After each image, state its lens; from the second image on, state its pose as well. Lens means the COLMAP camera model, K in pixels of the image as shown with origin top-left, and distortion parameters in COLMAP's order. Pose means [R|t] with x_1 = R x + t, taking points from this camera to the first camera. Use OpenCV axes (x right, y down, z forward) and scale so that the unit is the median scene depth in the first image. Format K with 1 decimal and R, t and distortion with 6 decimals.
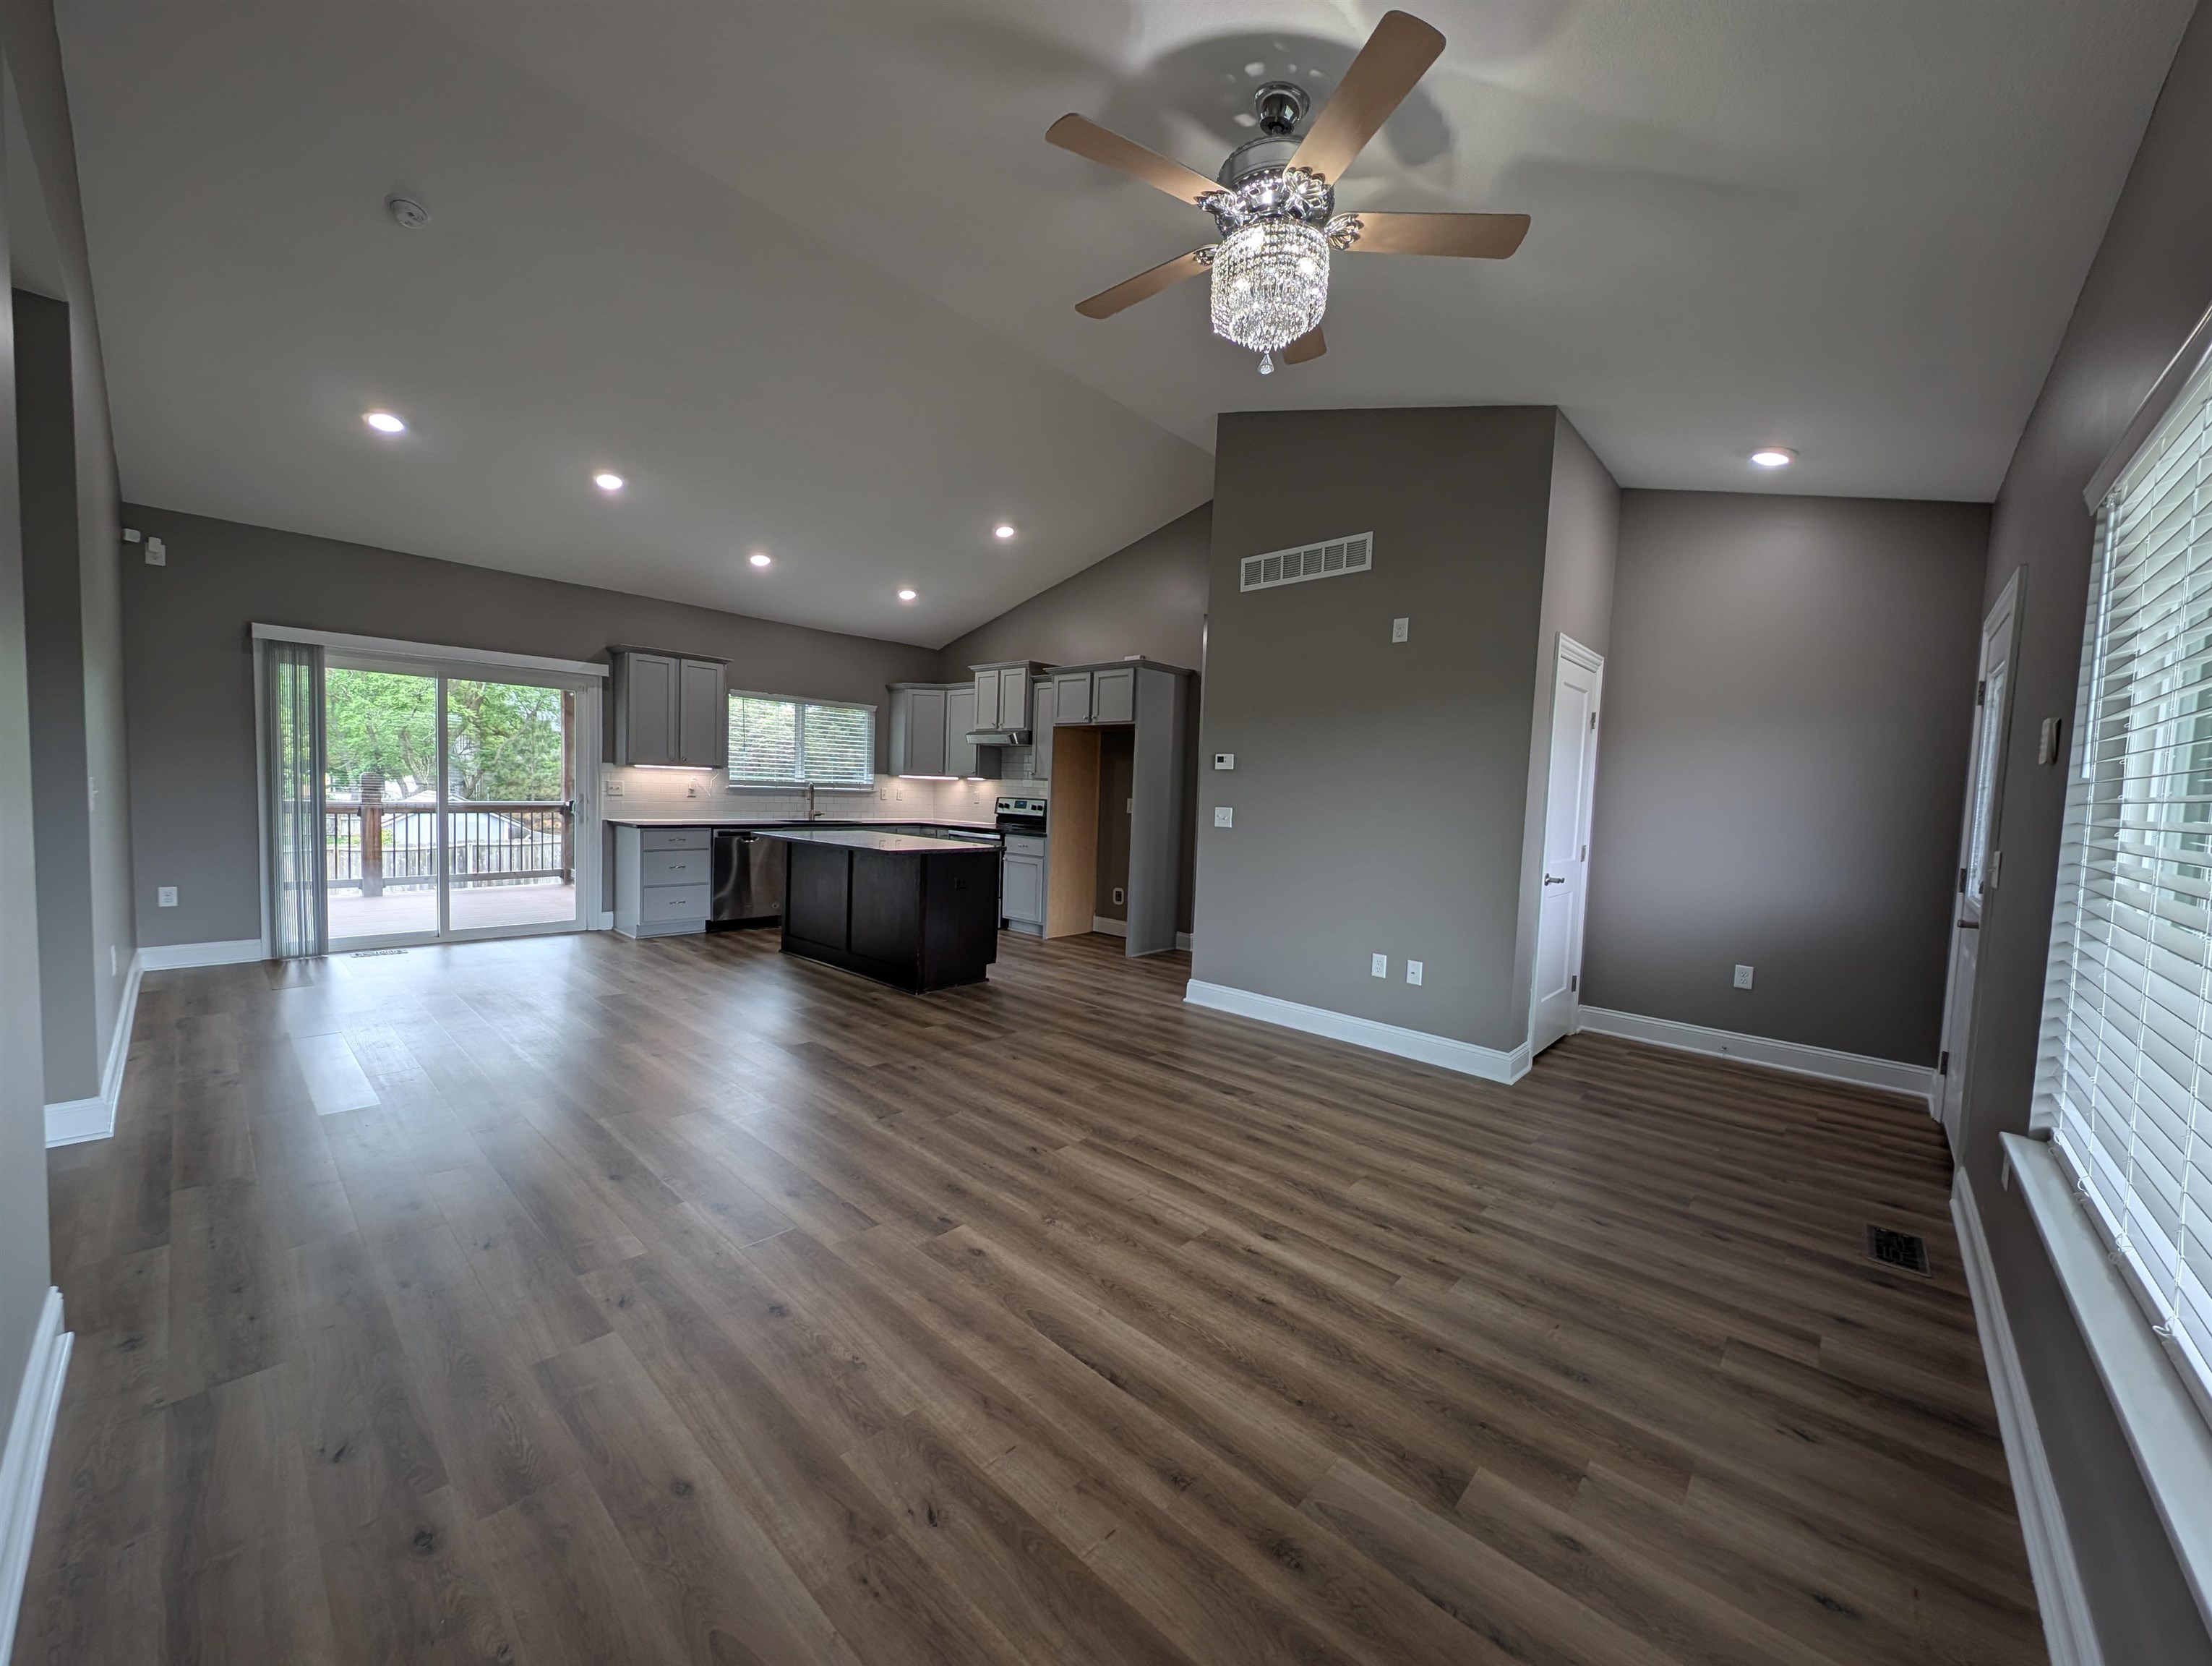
lens RADIAL K [[842.3, 0, 1101.5], [0, 842.3, 835.1], [0, 0, 1]] dist [-0.002342, -0.000347]
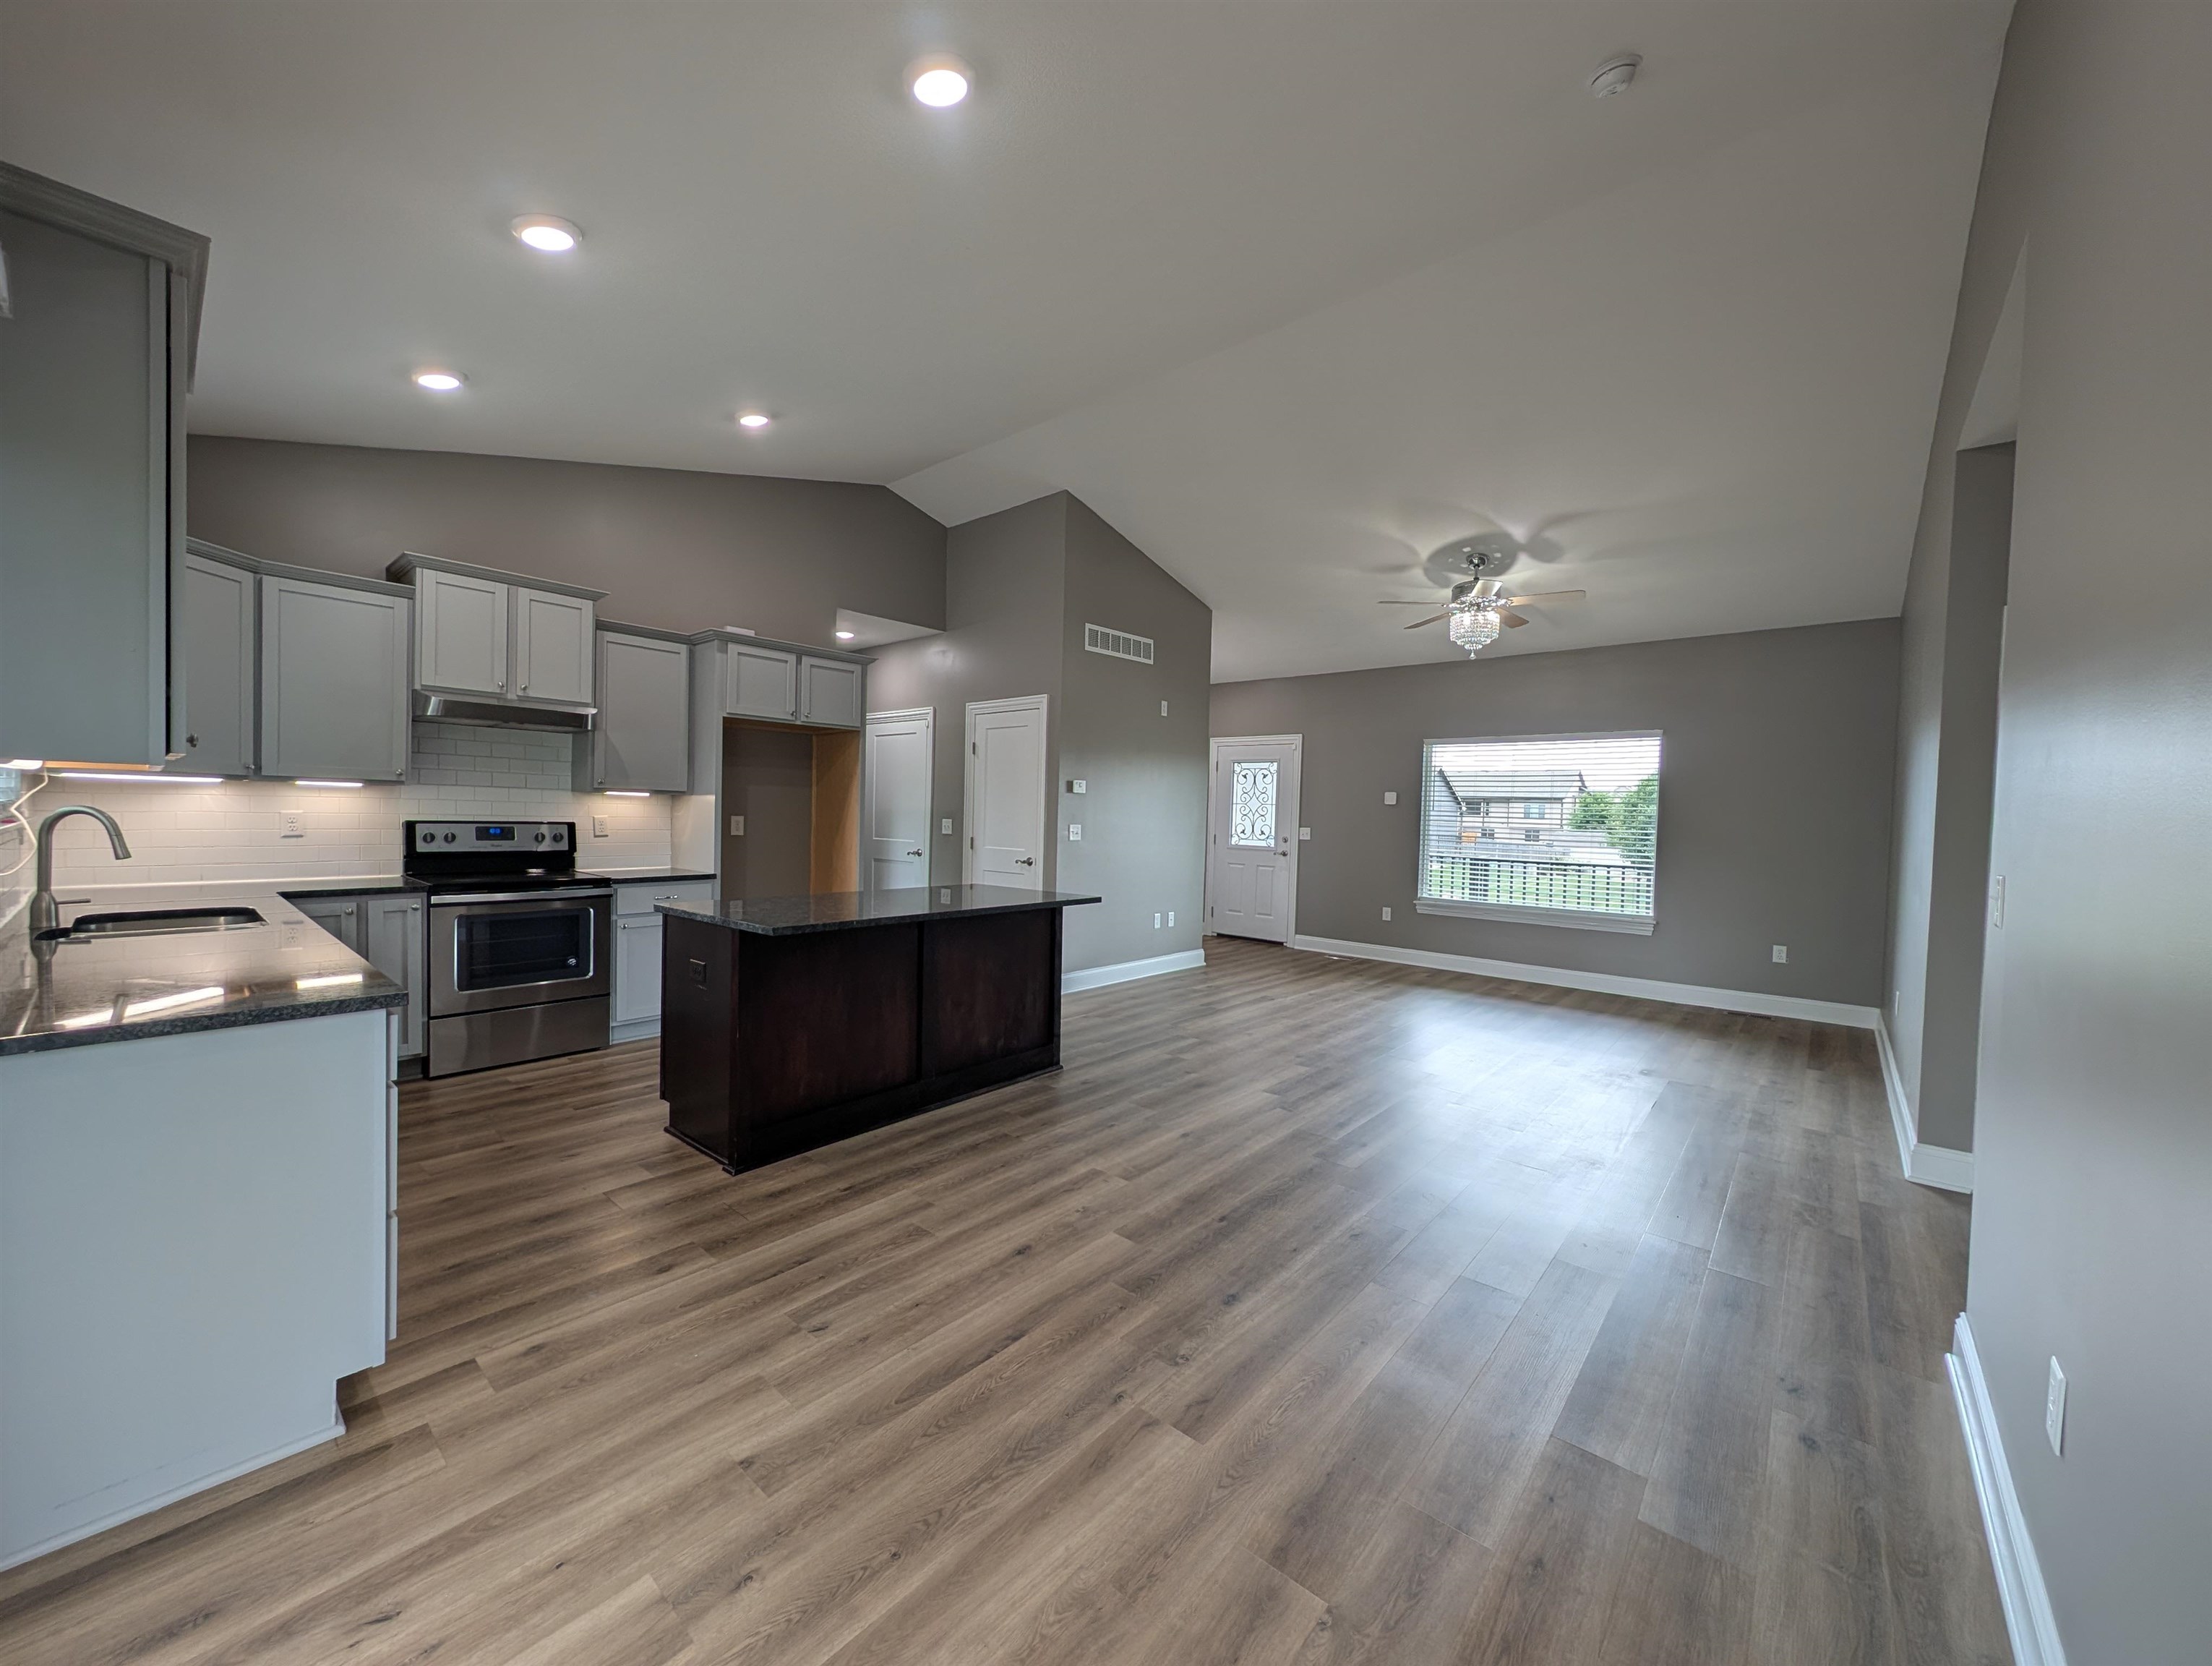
lens RADIAL K [[842.3, 0, 1101.0], [0, 842.3, 834.0], [0, 0, 1]] dist [-0.002342, -0.000347]
pose [[-0.030852, -0.065824, 0.997354, -1.168678], [0.029234, 0.997343, 0.066727, -0.108444], [-0.999096, 0.031216, -0.028846, 1.097966]]
